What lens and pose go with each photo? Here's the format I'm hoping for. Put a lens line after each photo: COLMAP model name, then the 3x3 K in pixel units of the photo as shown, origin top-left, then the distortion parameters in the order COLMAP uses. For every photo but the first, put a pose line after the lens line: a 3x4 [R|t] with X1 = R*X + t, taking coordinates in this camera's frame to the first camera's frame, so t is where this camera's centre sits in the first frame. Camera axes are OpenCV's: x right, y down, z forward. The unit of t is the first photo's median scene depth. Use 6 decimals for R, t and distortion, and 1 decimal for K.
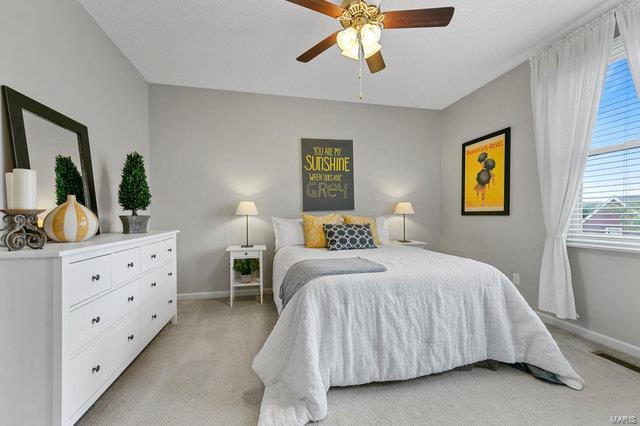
lens RADIAL K [[260.3, 0, 321.3], [0, 260.3, 214.0], [0, 0, 1]] dist [0.008600, -0.000813]
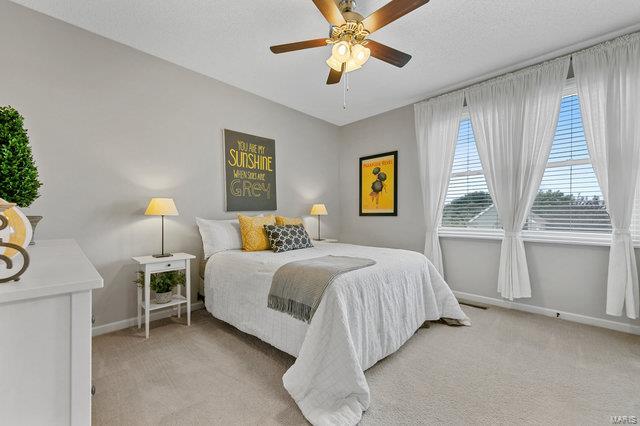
lens RADIAL K [[260.3, 0, 319.4], [0, 260.3, 214.5], [0, 0, 1]] dist [0.008600, -0.000813]
pose [[0.834269, 0.003278, 0.551348, -0.344330], [-0.002488, 0.999995, -0.002180, 0.001277], [-0.551352, 0.000447, 0.834272, 0.098479]]
